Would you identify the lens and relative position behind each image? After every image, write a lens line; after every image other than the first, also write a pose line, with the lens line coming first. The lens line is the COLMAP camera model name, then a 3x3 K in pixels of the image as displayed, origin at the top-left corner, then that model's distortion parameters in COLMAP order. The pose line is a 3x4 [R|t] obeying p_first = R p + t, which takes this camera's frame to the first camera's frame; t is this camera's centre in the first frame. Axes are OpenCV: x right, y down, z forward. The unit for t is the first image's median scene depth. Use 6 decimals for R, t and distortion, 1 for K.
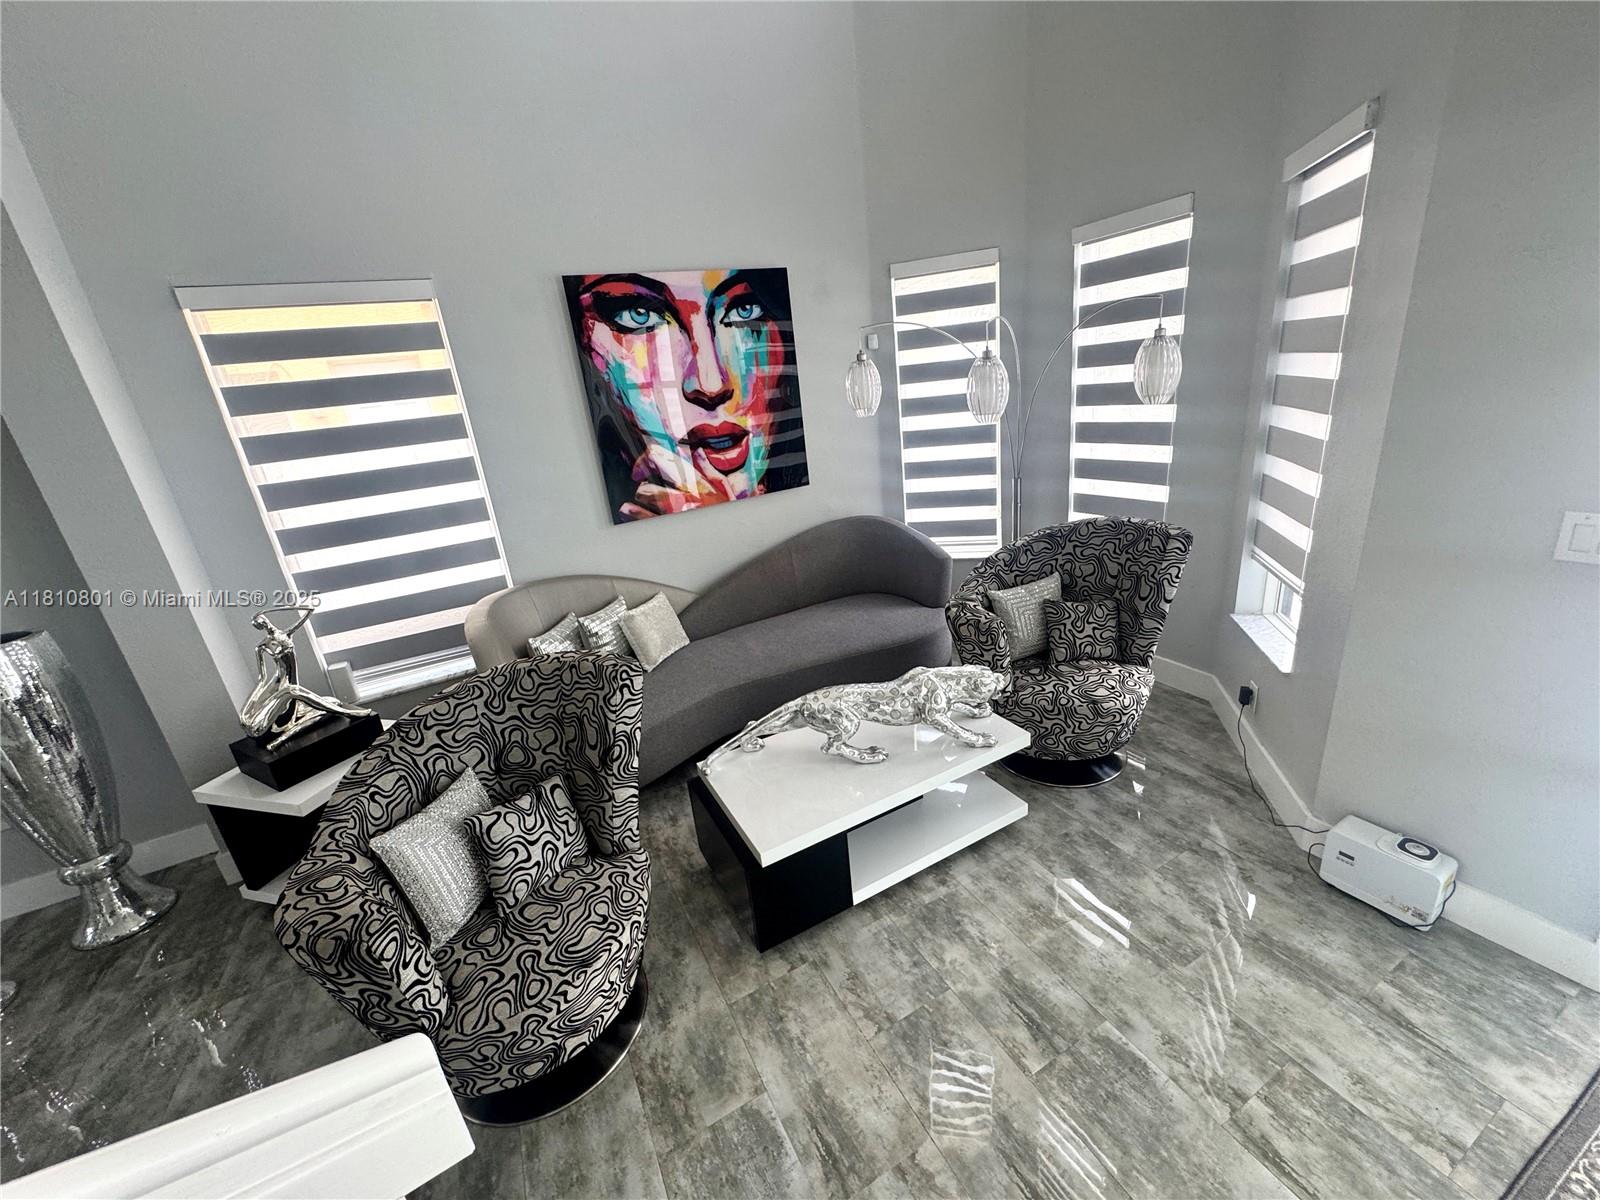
lens RADIAL K [[640.3, 0, 802.1], [0, 640.3, 599.9], [0, 0, 1]] dist [-0.002362, -0.000048]
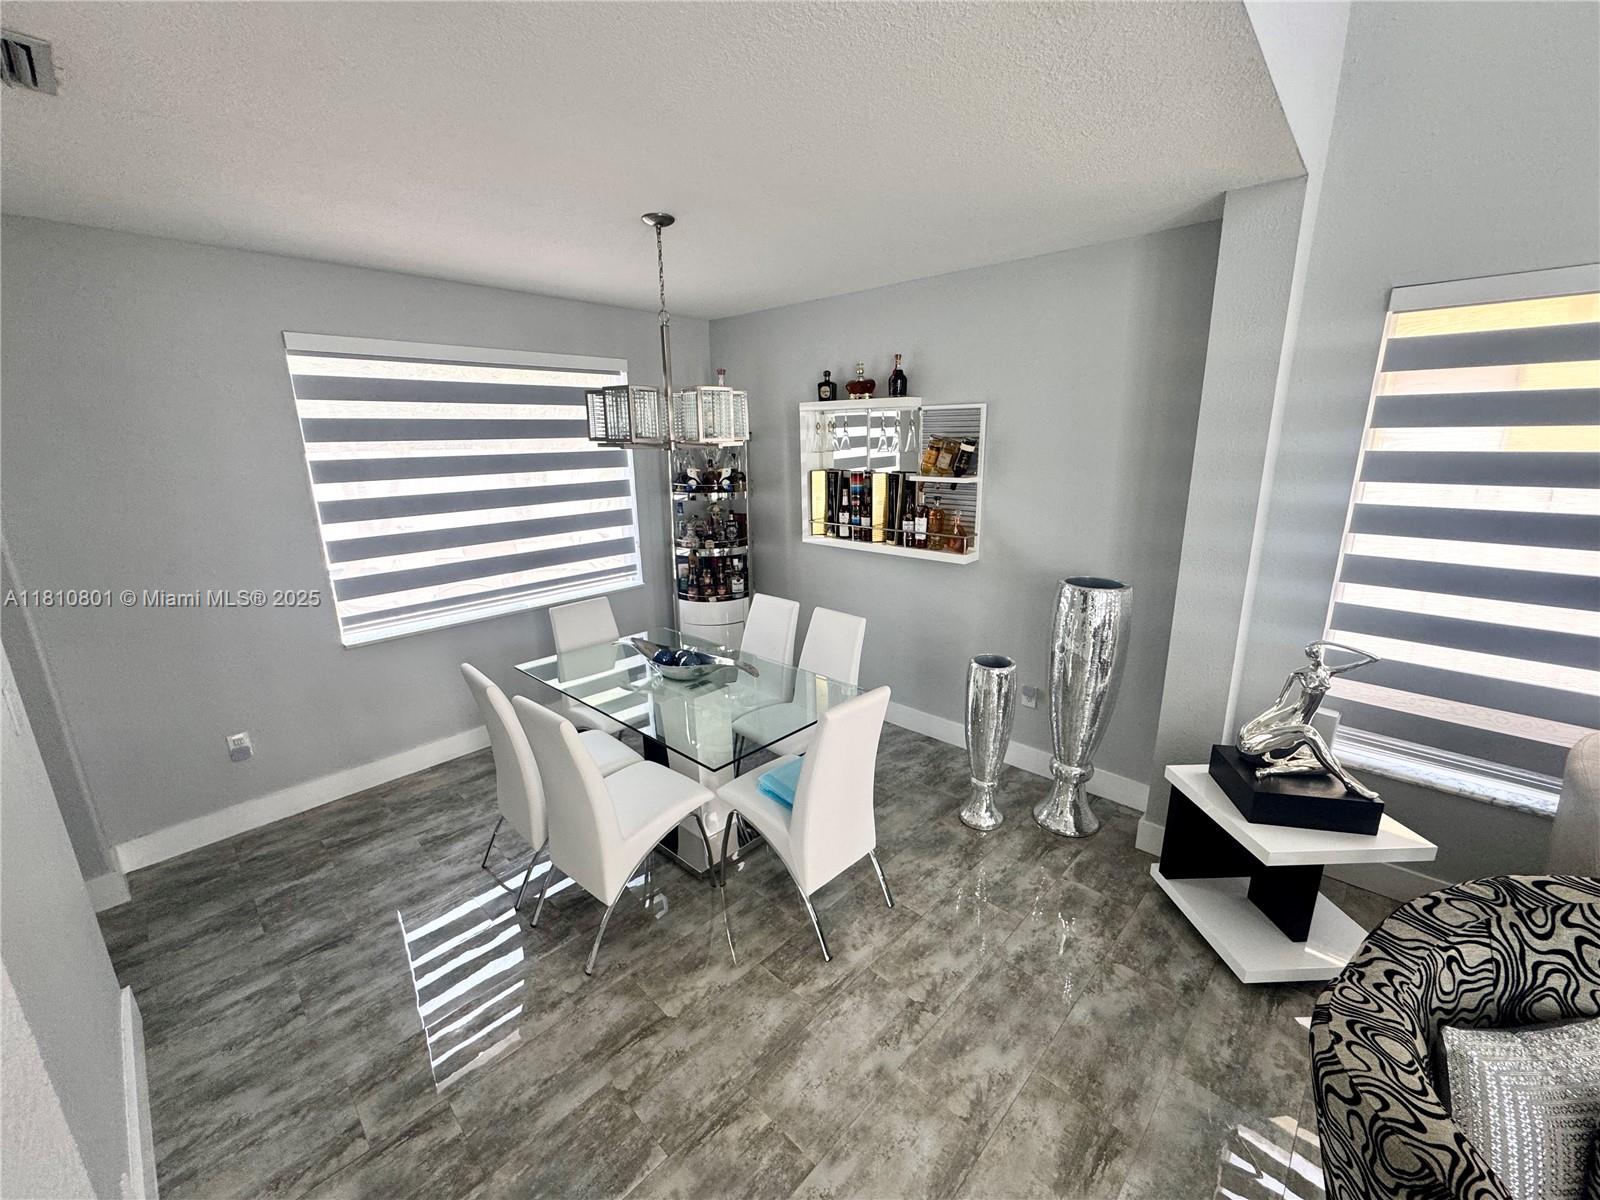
lens RADIAL K [[640.3, 0, 803.8], [0, 640.3, 599.3], [0, 0, 1]] dist [-0.002362, -0.000048]
pose [[0.317950, 0.332189, -0.888008, -0.284276], [-0.333359, 0.915976, 0.223292, 0.006001], [0.887569, 0.225030, 0.401973, -0.039220]]
